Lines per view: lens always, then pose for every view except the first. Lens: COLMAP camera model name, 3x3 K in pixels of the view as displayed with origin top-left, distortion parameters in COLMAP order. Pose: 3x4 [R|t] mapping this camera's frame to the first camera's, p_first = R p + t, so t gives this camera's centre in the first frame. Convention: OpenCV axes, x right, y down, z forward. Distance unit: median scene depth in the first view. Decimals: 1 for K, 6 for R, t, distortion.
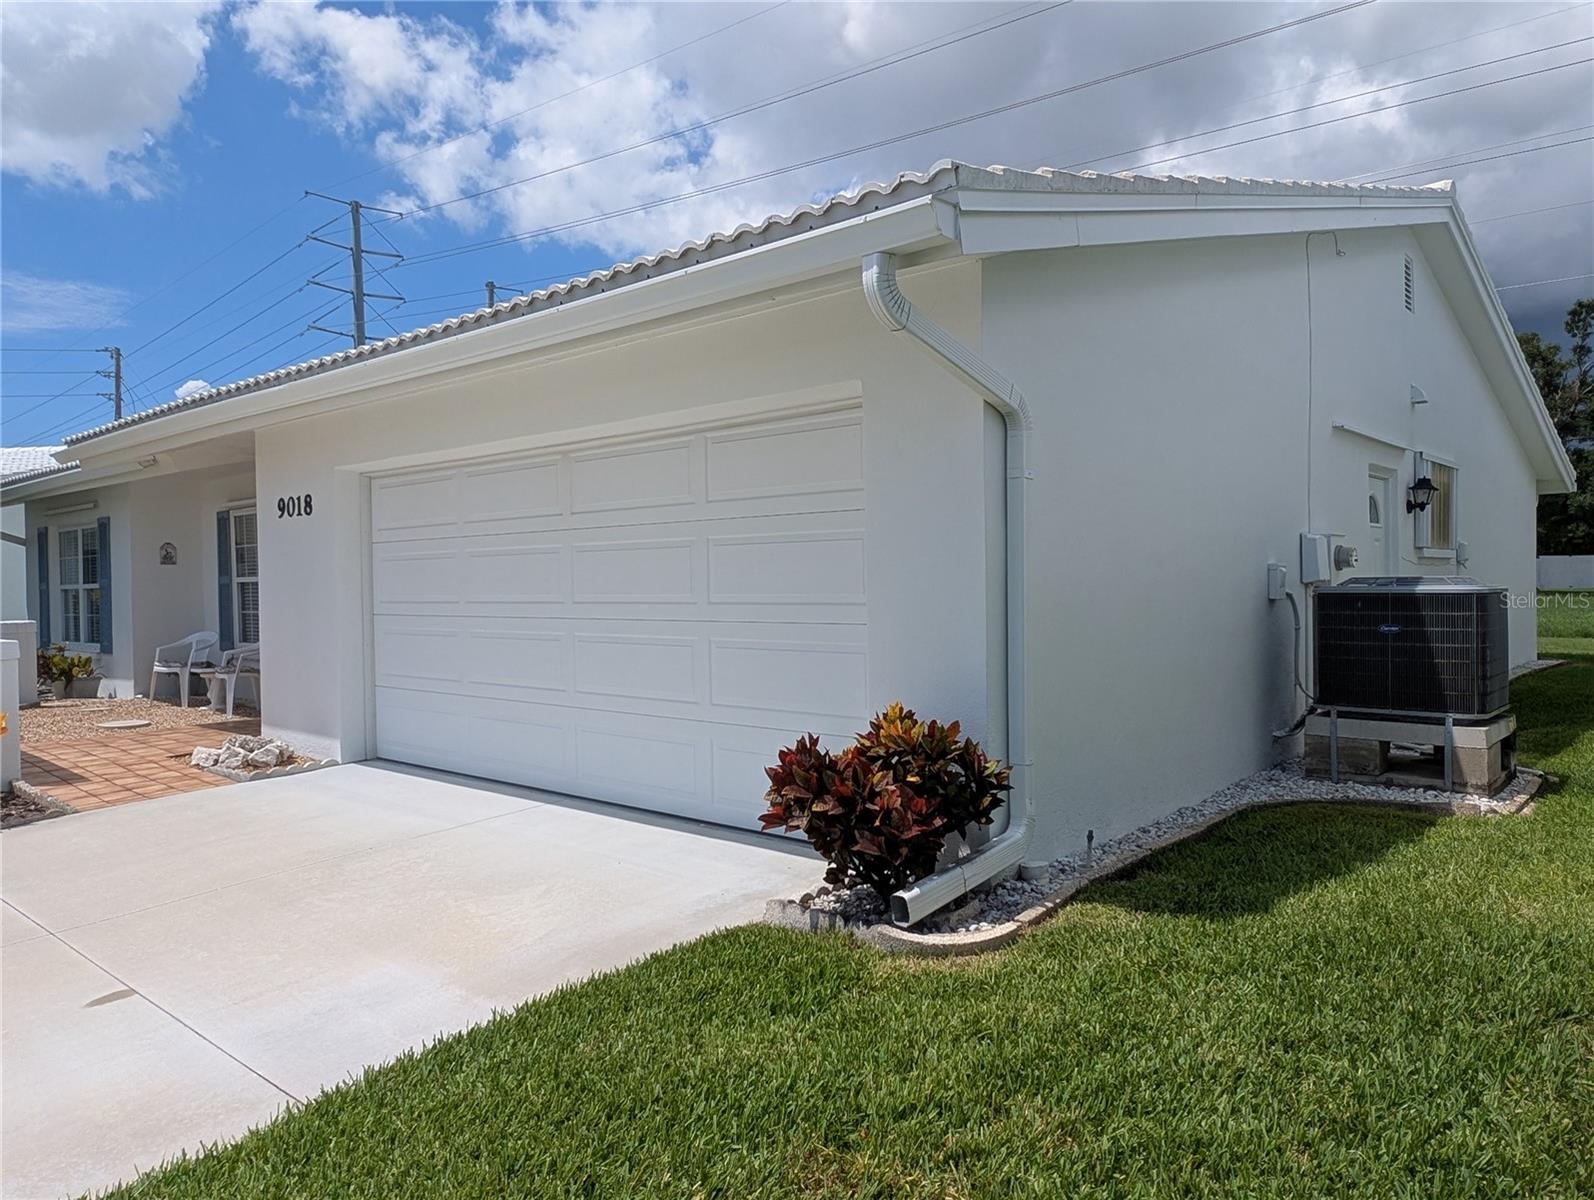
lens RADIAL K [[1147.9, 0, 795.2], [0, 1147.9, 604.2], [0, 0, 1]] dist [0.015565, -0.004756]
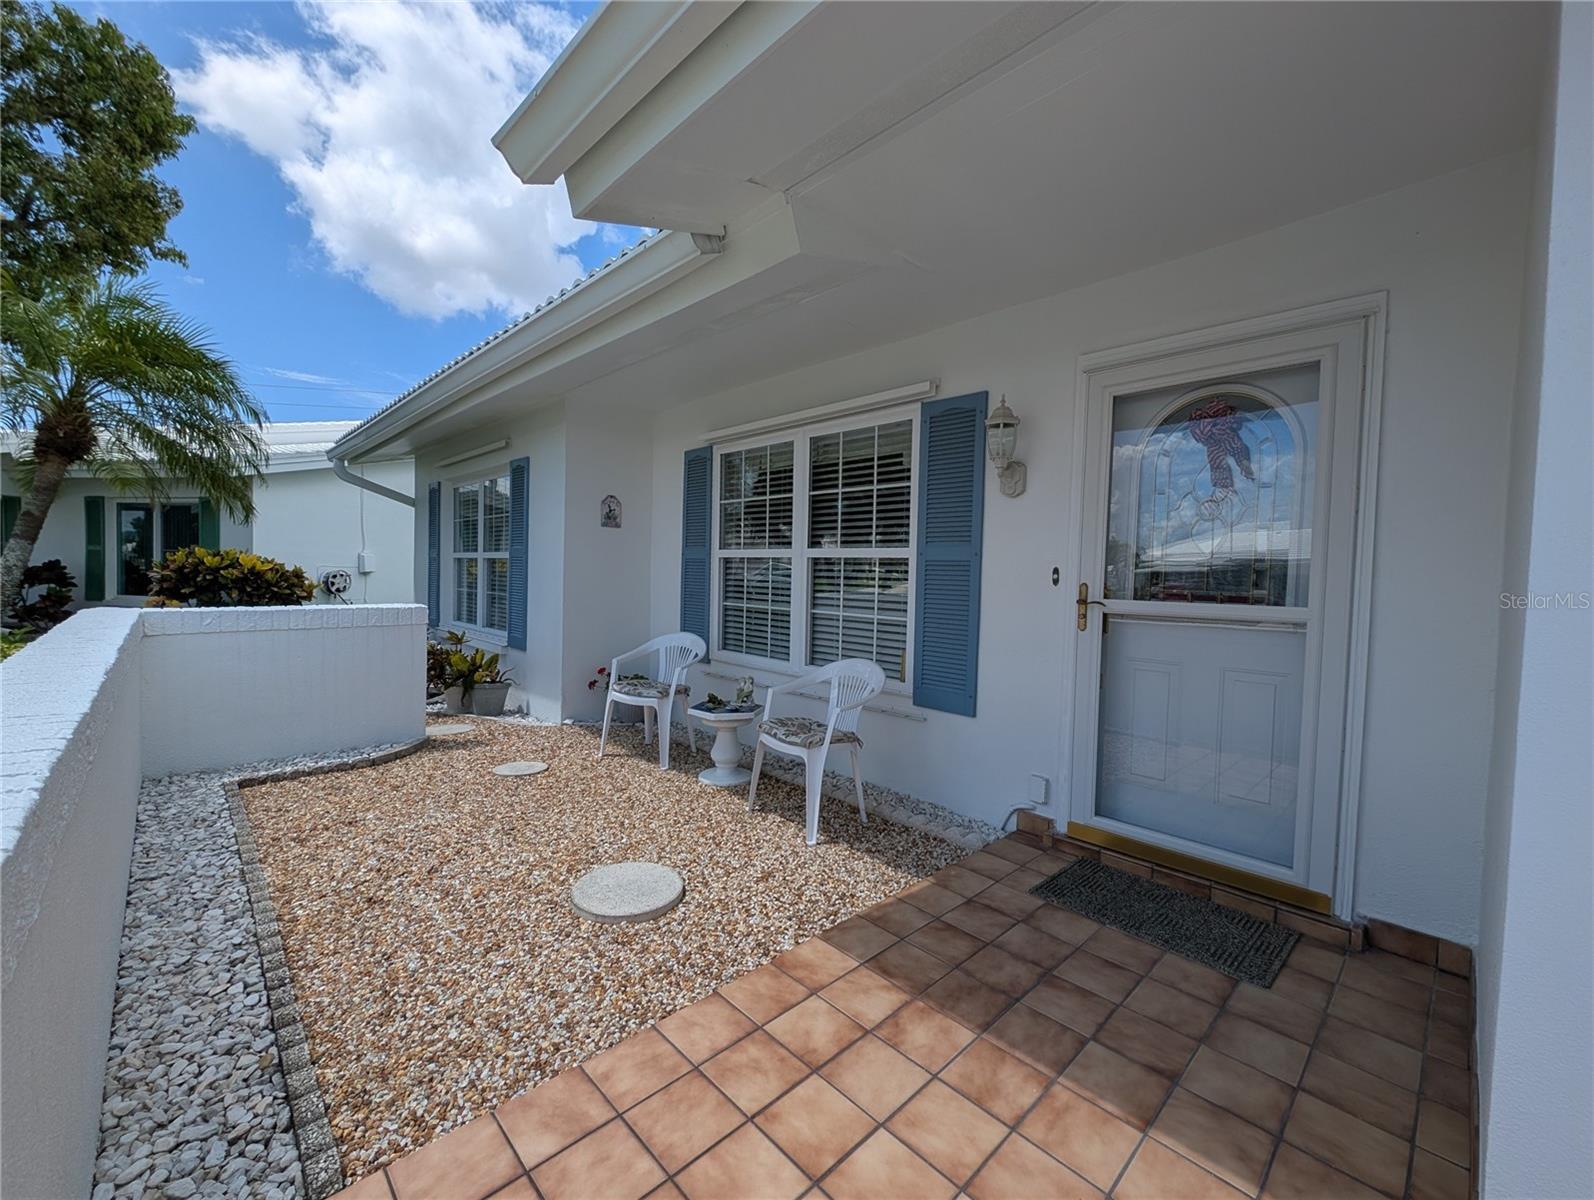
lens RADIAL K [[719.7, 0, 789.0], [0, 719.7, 597.8], [0, 0, 1]] dist [0.025560, -0.017079]
pose [[0.993013, 0.046339, -0.108525, -0.389852], [-0.044641, 0.998840, 0.018026, -0.005007], [0.109235, -0.013055, 0.993930, 0.585111]]
